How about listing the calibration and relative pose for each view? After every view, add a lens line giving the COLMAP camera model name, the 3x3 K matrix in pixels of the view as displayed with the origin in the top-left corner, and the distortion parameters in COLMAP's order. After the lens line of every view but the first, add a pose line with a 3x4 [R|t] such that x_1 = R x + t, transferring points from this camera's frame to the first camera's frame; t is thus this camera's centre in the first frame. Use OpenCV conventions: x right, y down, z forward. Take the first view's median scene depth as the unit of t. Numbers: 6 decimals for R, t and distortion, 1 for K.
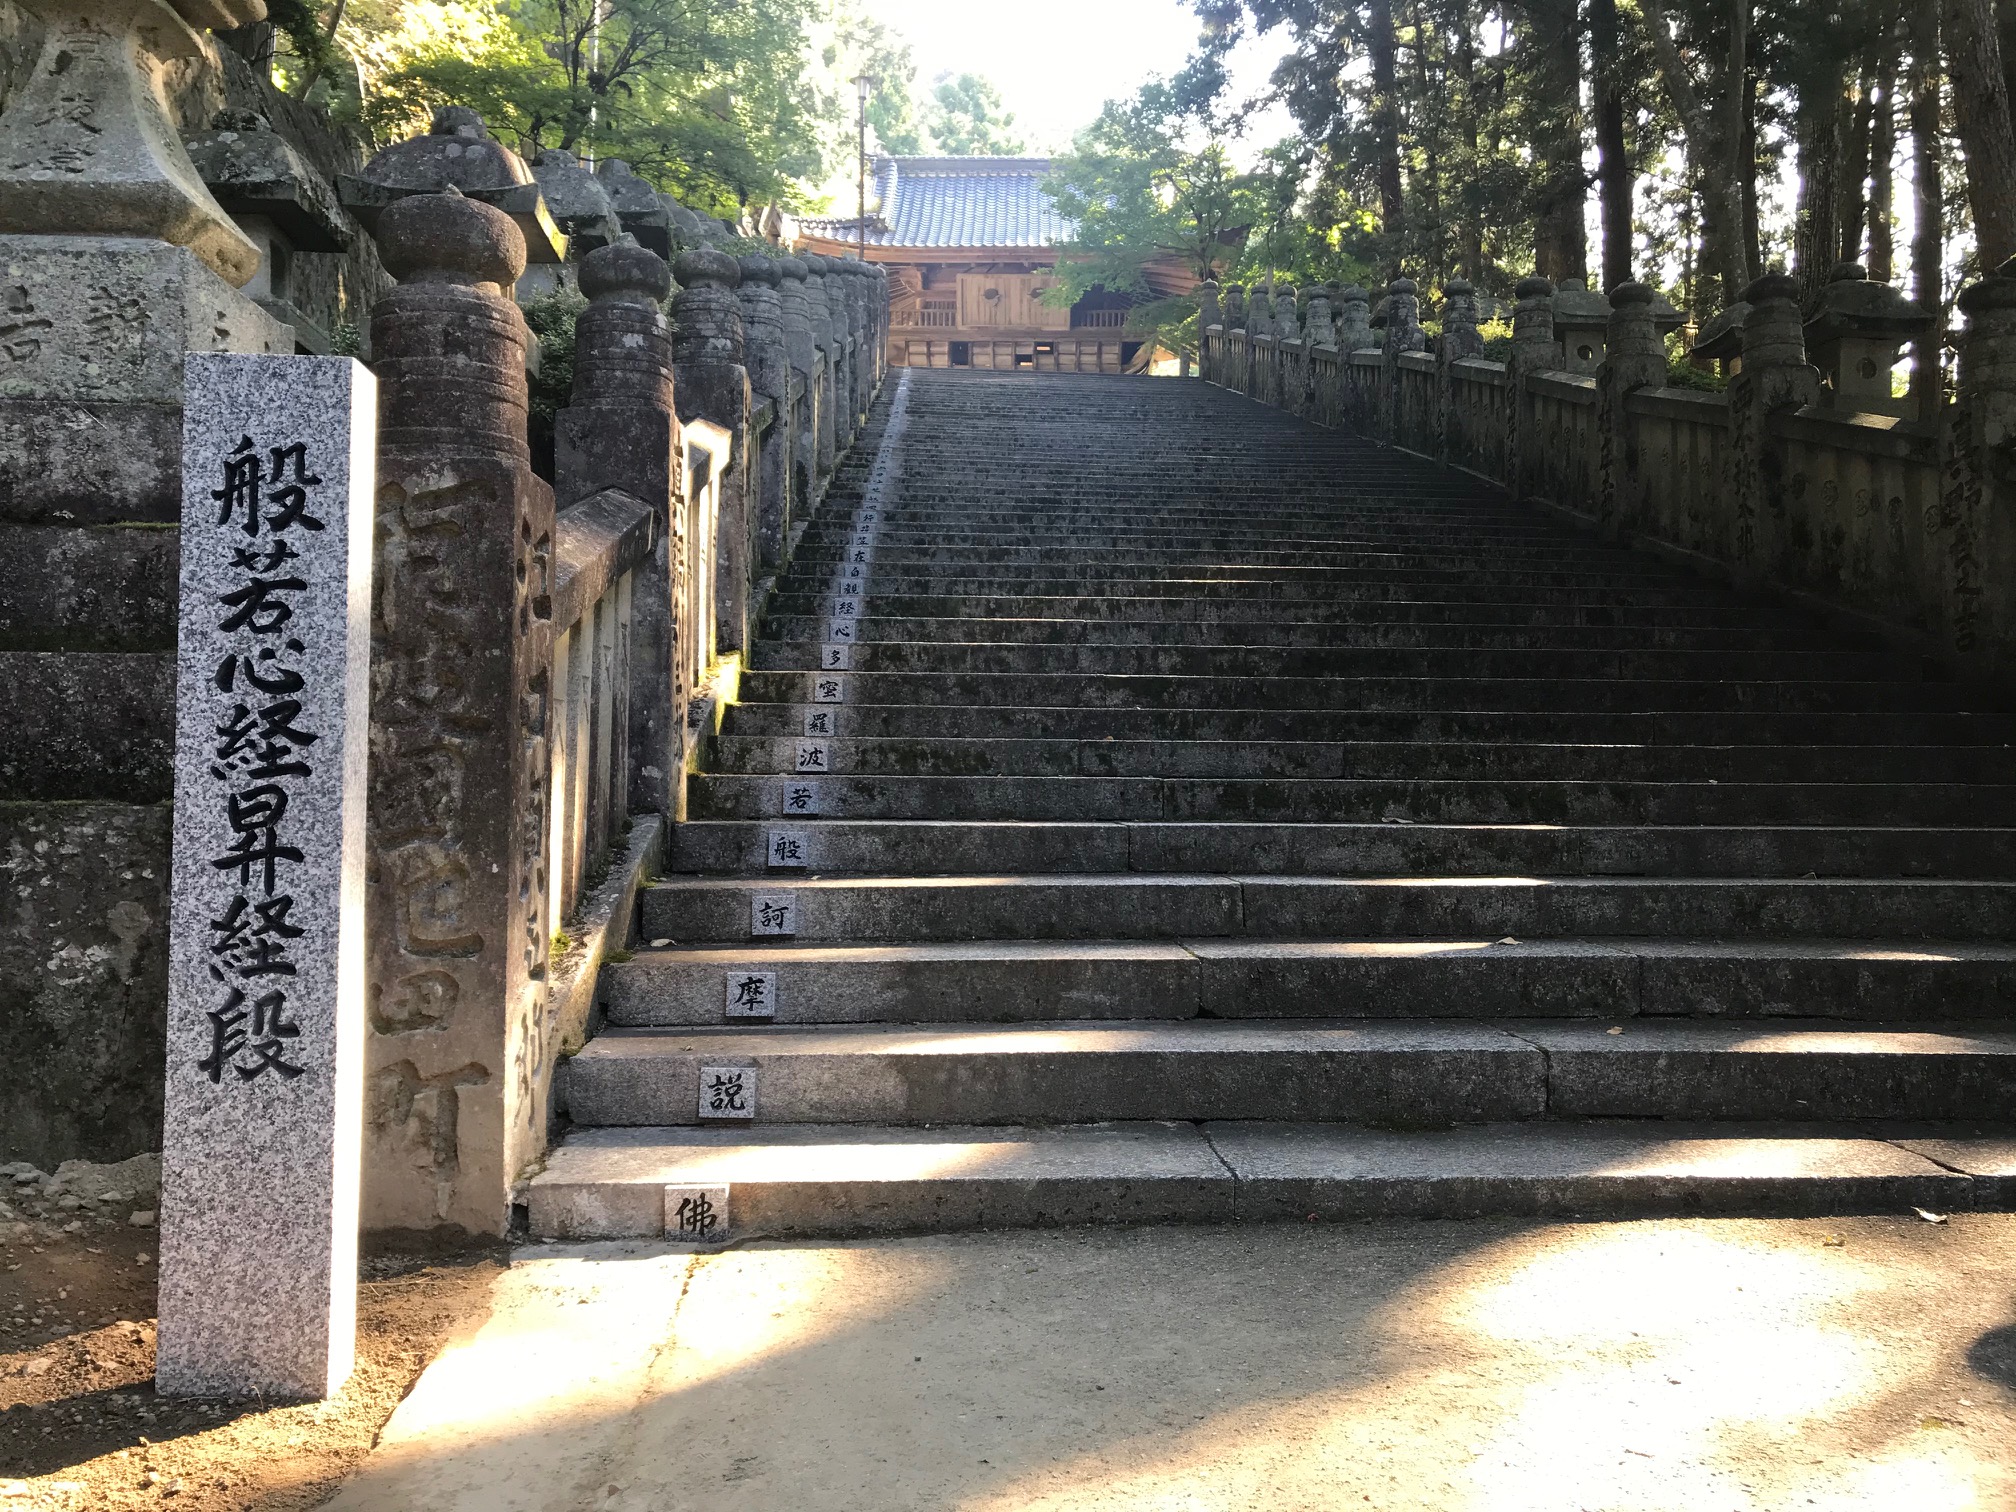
lens RADIAL K [[1658.5, 0, 971.6], [0, 1658.5, 761.6], [0, 0, 1]] dist [0.065819, -0.087905]
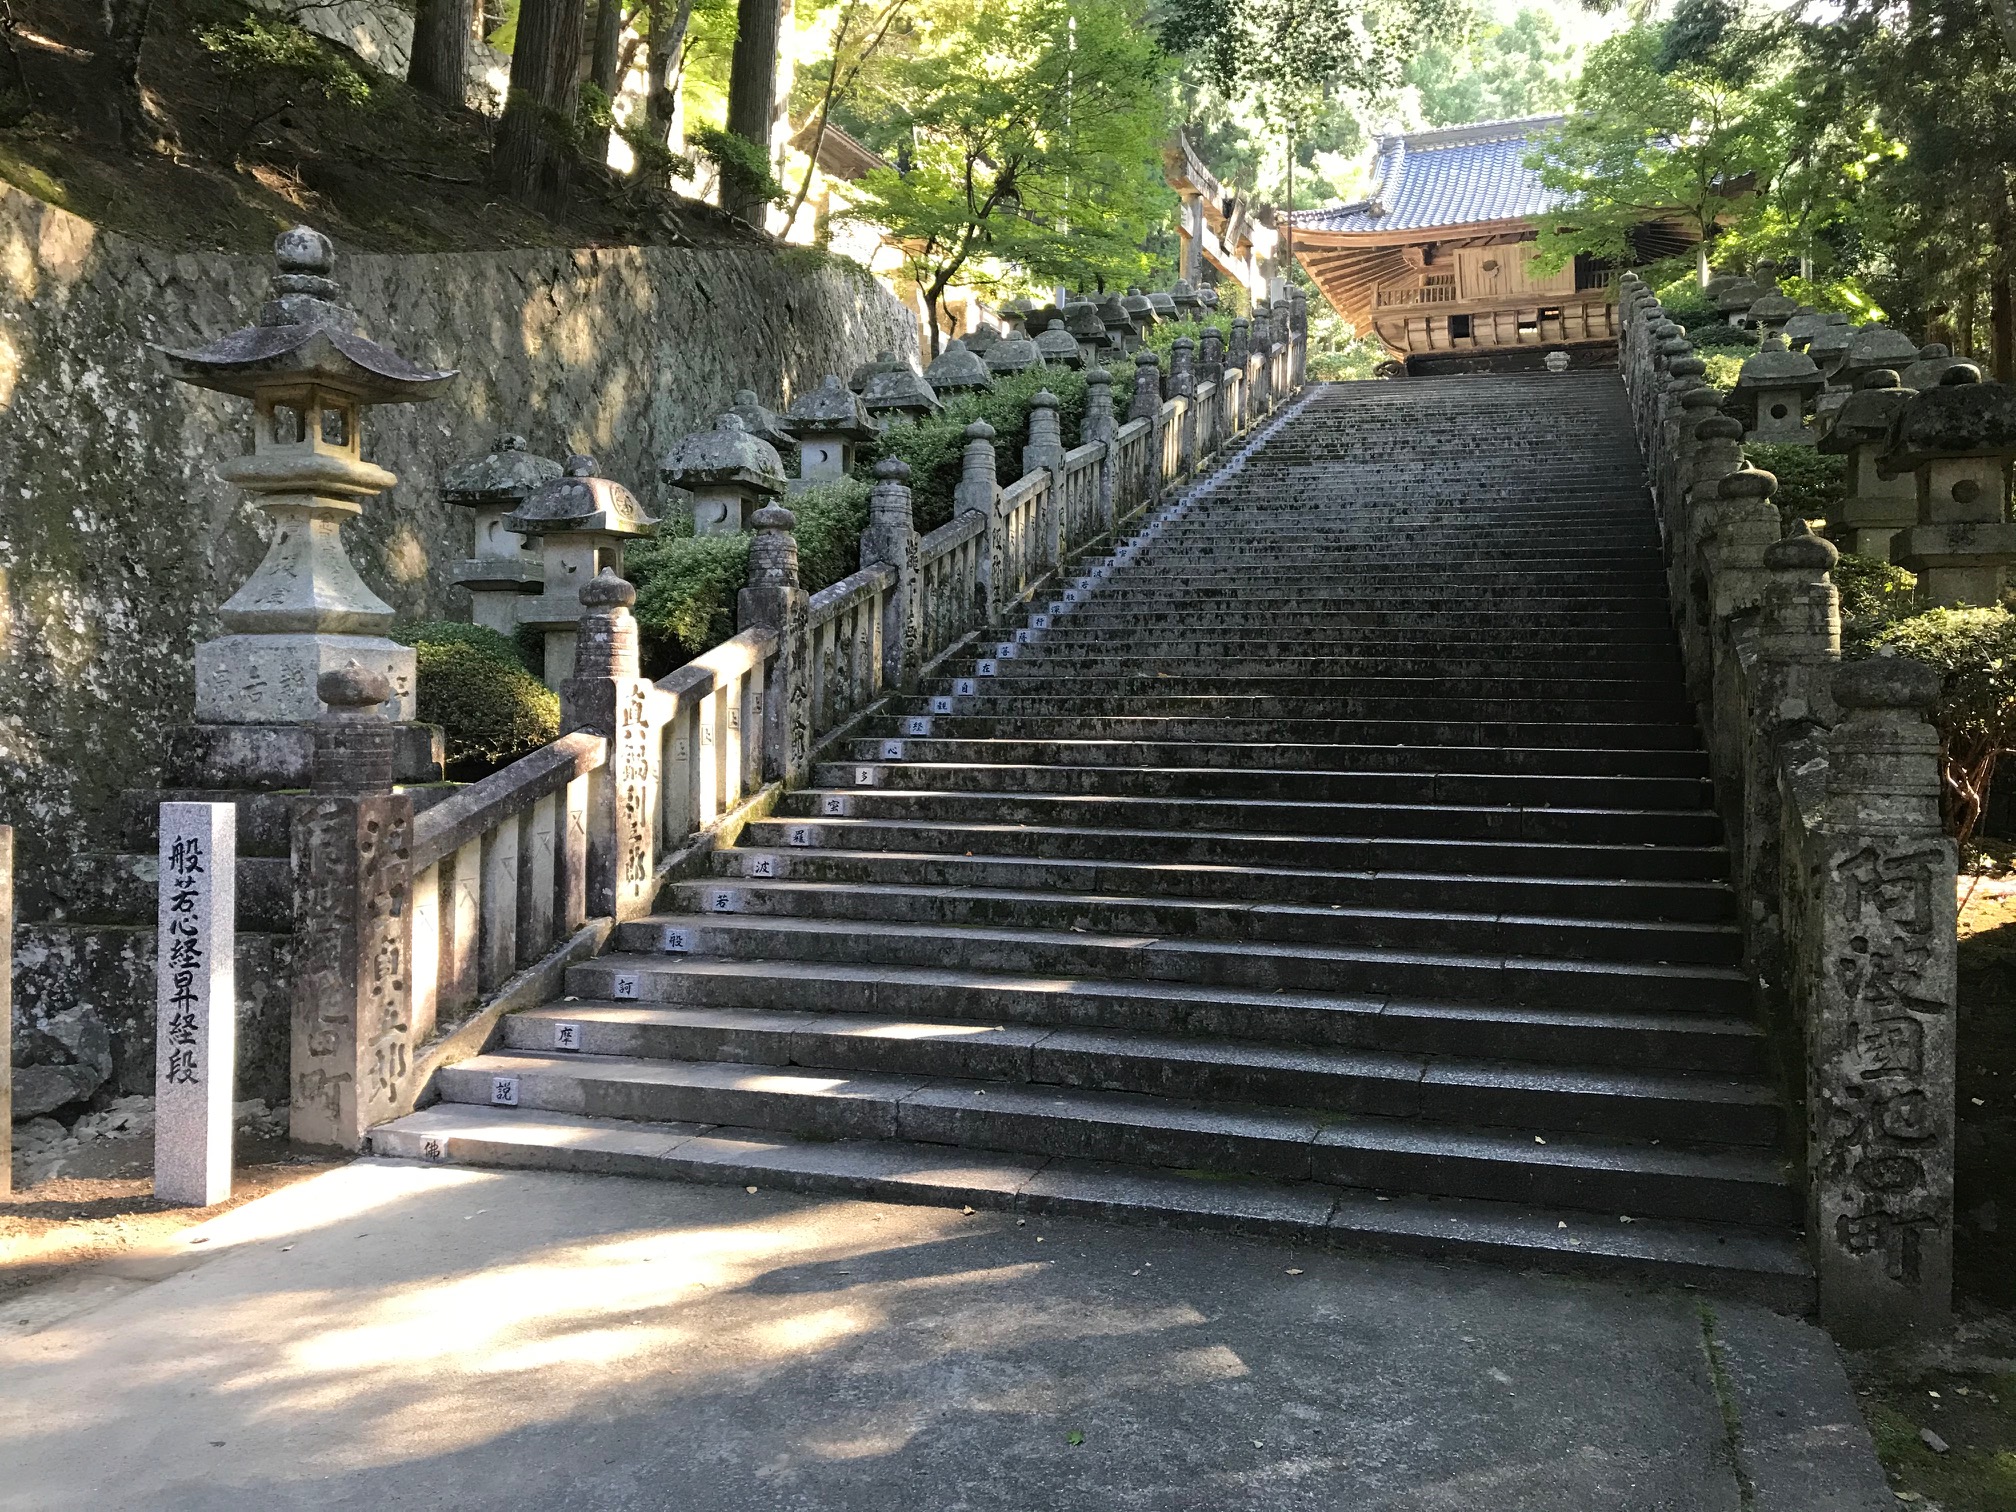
lens RADIAL K [[1658.5, 0, 971.6], [0, 1658.5, 761.6], [0, 0, 1]] dist [0.065819, -0.087905]
pose [[0.928497, 0.008988, -0.371231, 0.722873], [0.005464, 0.999268, 0.037861, -0.173841], [0.371300, -0.037182, 0.927768, -0.409242]]
